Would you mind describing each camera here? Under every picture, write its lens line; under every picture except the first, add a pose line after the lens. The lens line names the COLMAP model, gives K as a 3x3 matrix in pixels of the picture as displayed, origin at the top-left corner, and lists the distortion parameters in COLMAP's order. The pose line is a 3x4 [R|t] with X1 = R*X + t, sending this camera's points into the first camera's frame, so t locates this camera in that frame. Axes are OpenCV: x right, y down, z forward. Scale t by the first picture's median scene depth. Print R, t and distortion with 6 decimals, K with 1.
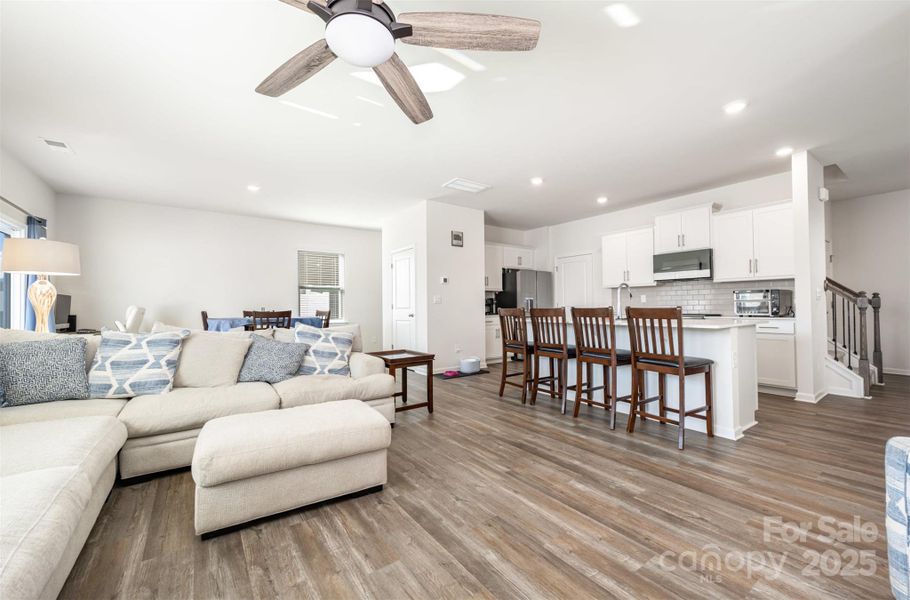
lens RADIAL K [[364.0, 0, 454.9], [0, 364.0, 303.9], [0, 0, 1]] dist [0.000995, 0.000162]
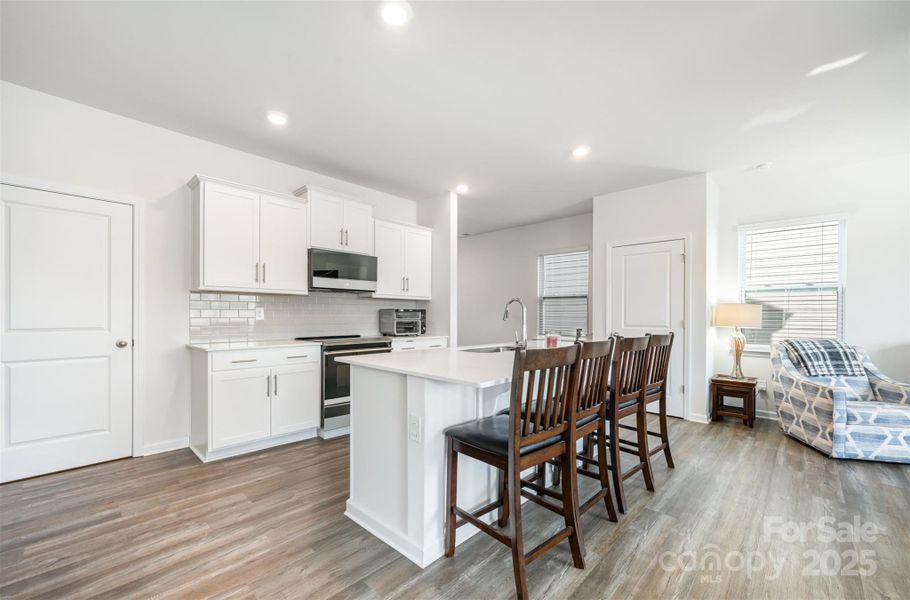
lens RADIAL K [[368.1, 0, 459.6], [0, 368.1, 315.5], [0, 0, 1]] dist [-0.000796, 0.000067]
pose [[-0.191767, 0.005392, 0.981426, -0.251933], [-0.014322, 0.999863, -0.008292, -0.019140], [-0.981336, -0.015646, -0.191663, 1.465546]]
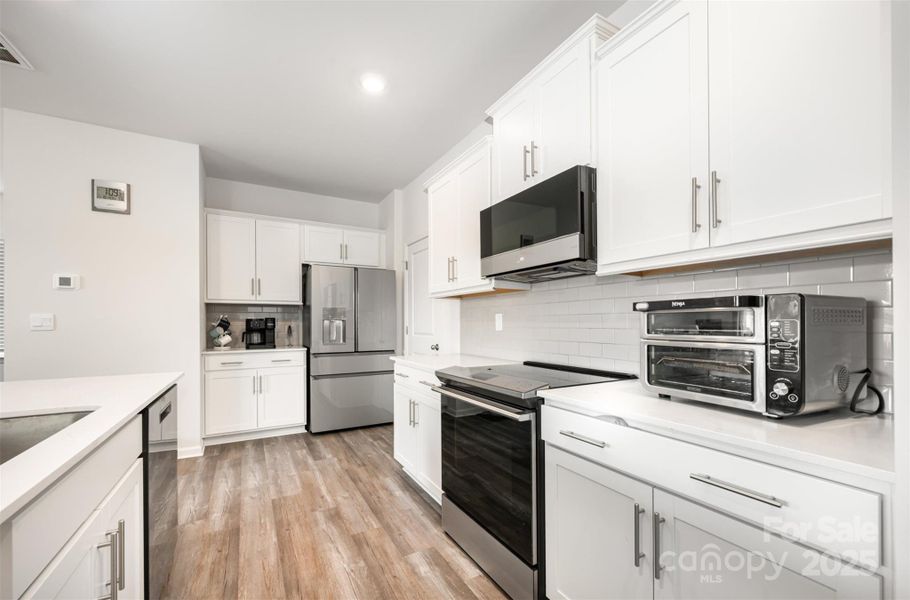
lens RADIAL K [[370.5, 0, 452.8], [0, 370.5, 321.5], [0, 0, 1]] dist [-0.000216, -0.000076]
pose [[0.993366, 0.005240, -0.114873, 0.948840], [-0.004106, 0.999941, 0.010102, -0.033767], [0.114919, -0.009563, 0.993329, 1.016362]]
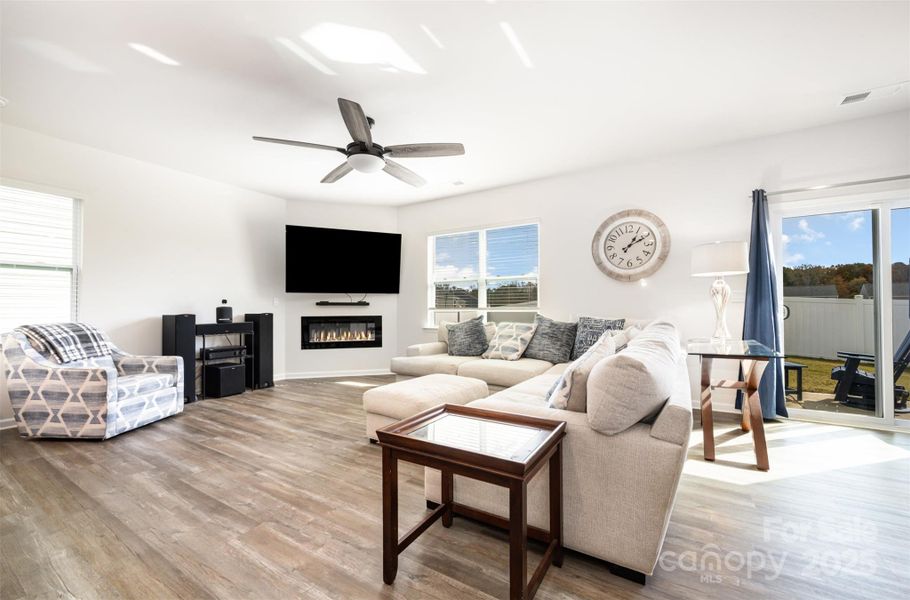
lens RADIAL K [[364.0, 0, 454.9], [0, 364.0, 303.9], [0, 0, 1]] dist [0.000995, 0.000162]
pose [[-0.924088, 0.005658, -0.382139, 0.017012], [0.014948, 0.999660, -0.021347, 0.013810], [0.381888, -0.025439, -0.923858, 1.532246]]
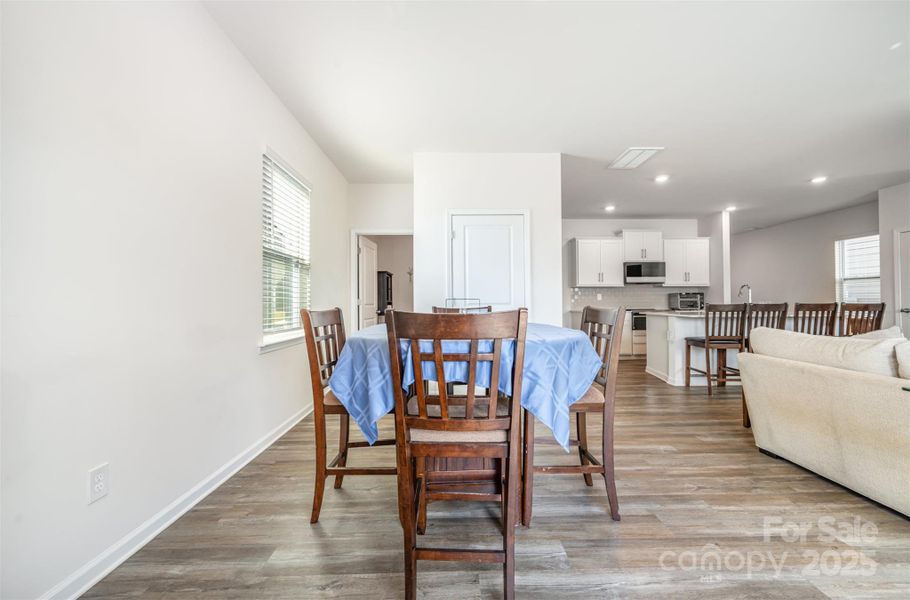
lens RADIAL K [[364.0, 0, 454.9], [0, 364.0, 303.9], [0, 0, 1]] dist [0.000995, 0.000162]
pose [[0.565756, 0.006061, 0.824550, -1.365583], [-0.008052, 0.999966, -0.001826, 0.026935], [-0.824533, -0.005606, 0.565785, 1.317377]]
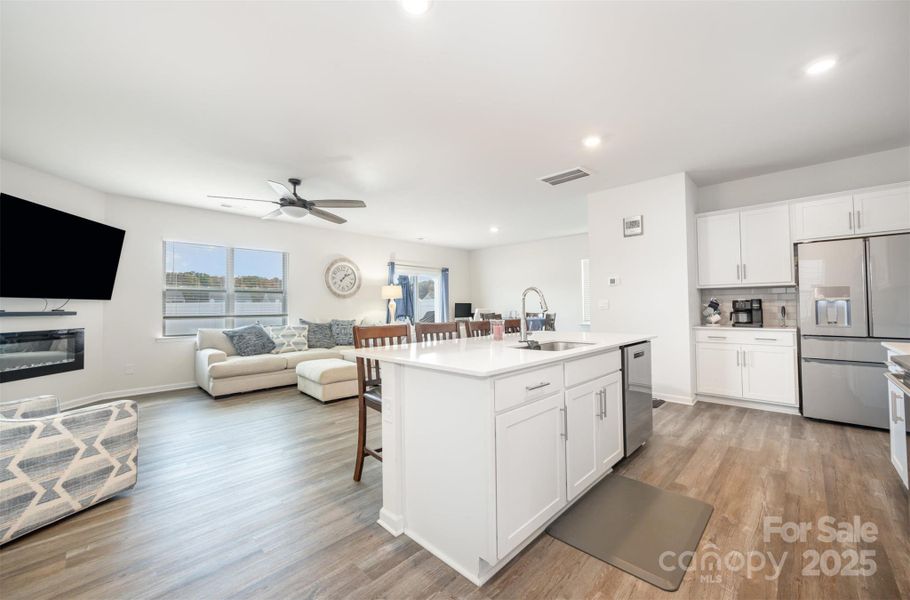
lens RADIAL K [[358.6, 0, 455.0], [0, 358.6, 300.0], [0, 0, 1]] dist [-0.000369, -0.000274]
pose [[0.175808, -0.013024, -0.984338, 1.269517], [0.020439, 0.999745, -0.009577, -0.037423], [0.984212, -0.018435, 0.176030, 0.883791]]
